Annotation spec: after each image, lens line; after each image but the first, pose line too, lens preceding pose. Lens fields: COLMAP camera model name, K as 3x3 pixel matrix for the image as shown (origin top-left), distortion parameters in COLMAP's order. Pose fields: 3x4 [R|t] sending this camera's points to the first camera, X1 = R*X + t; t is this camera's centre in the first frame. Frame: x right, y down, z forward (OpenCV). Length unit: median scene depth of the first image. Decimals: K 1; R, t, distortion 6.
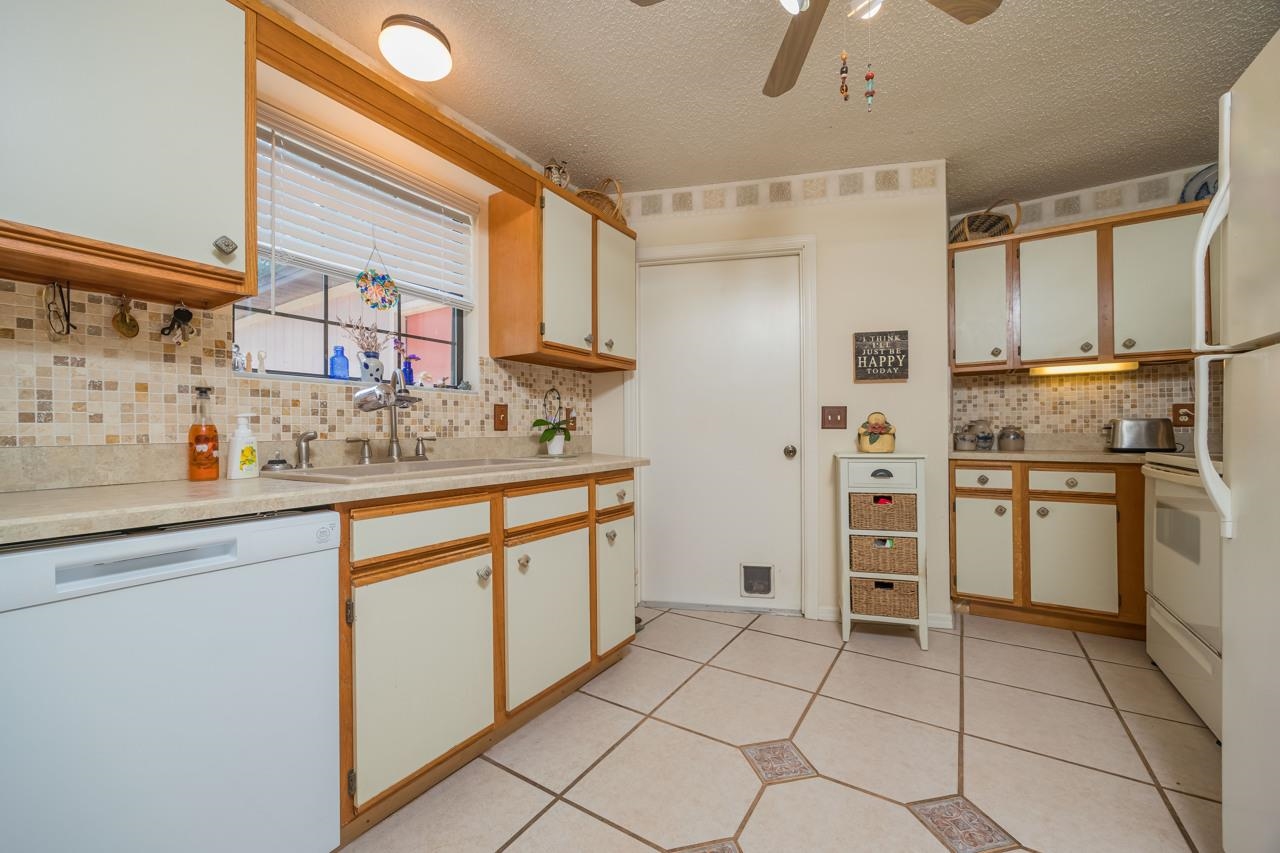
lens RADIAL K [[501.5, 0, 640.0], [0, 501.5, 426.5], [0, 0, 1]] dist [0.014699, -0.000166]
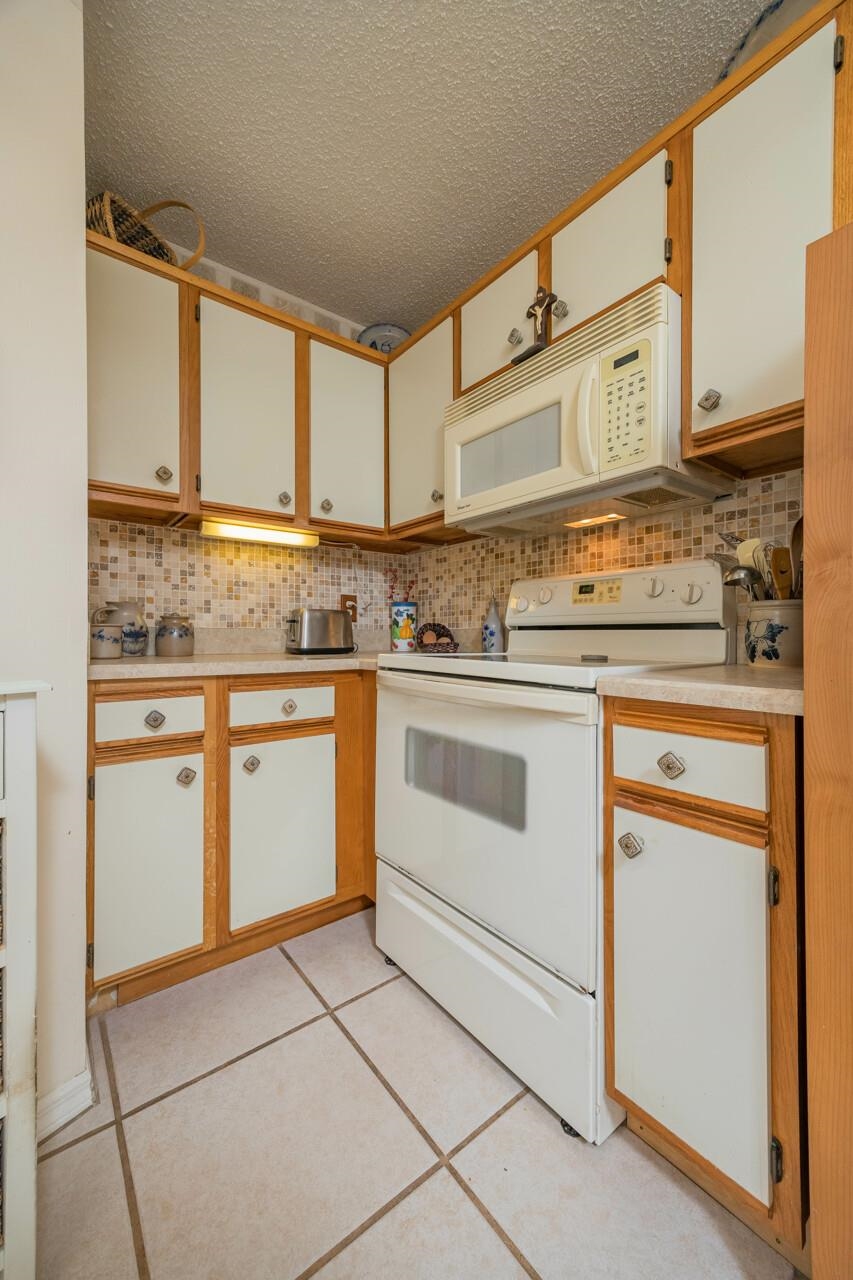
lens RADIAL K [[504.0, 0, 431.6], [0, 504.0, 639.0], [0, 0, 1]] dist [-0.000388, -0.000562]
pose [[0.324842, -0.001925, 0.945766, 0.293669], [-0.017150, 0.999822, 0.007926, 0.019030], [-0.945613, -0.018794, 0.324751, 0.560512]]
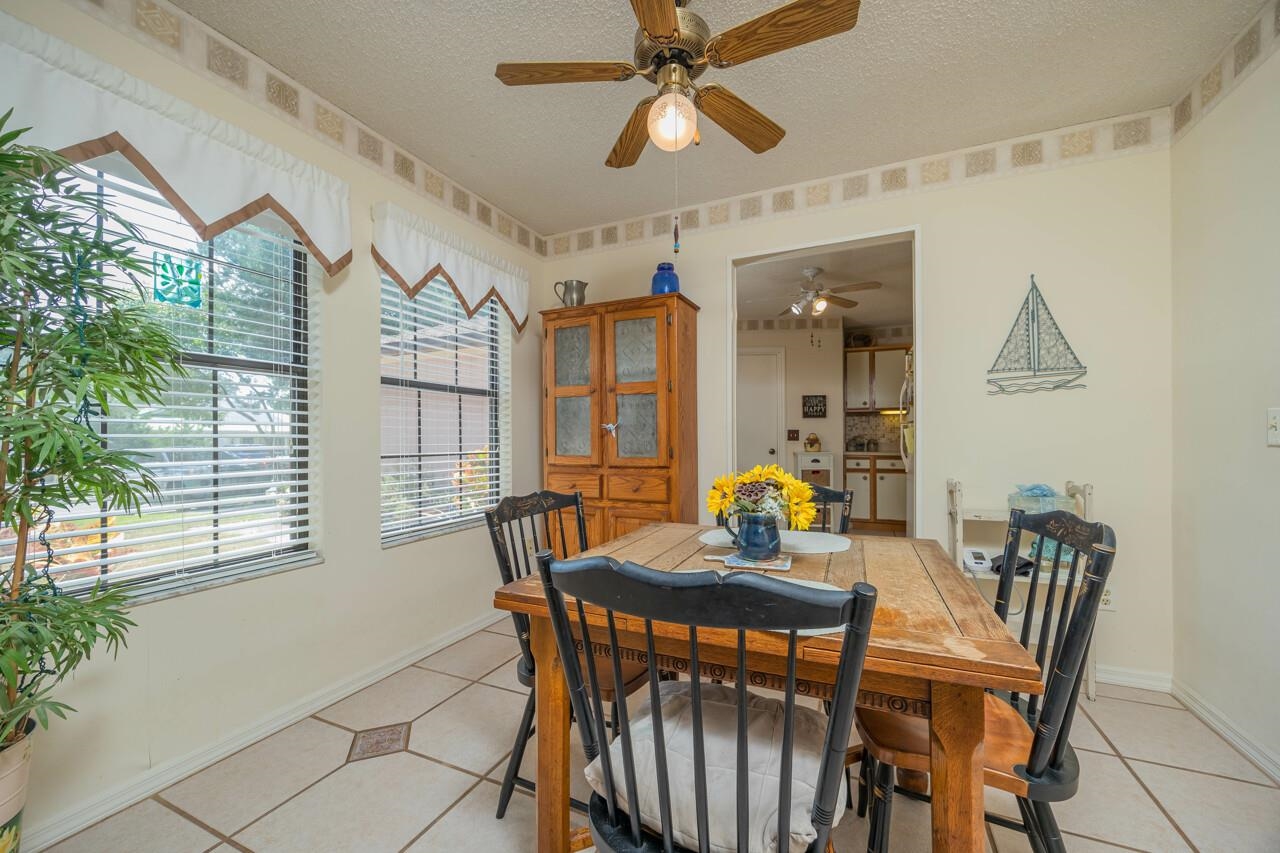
lens RADIAL K [[504.0, 0, 643.4], [0, 504.0, 434.0], [0, 0, 1]] dist [-0.000388, -0.000562]
pose [[0.988078, 0.001932, 0.153942, -0.519736], [-0.002478, 0.999991, 0.003355, -0.026767], [-0.153934, -0.003697, 0.988074, -0.918525]]
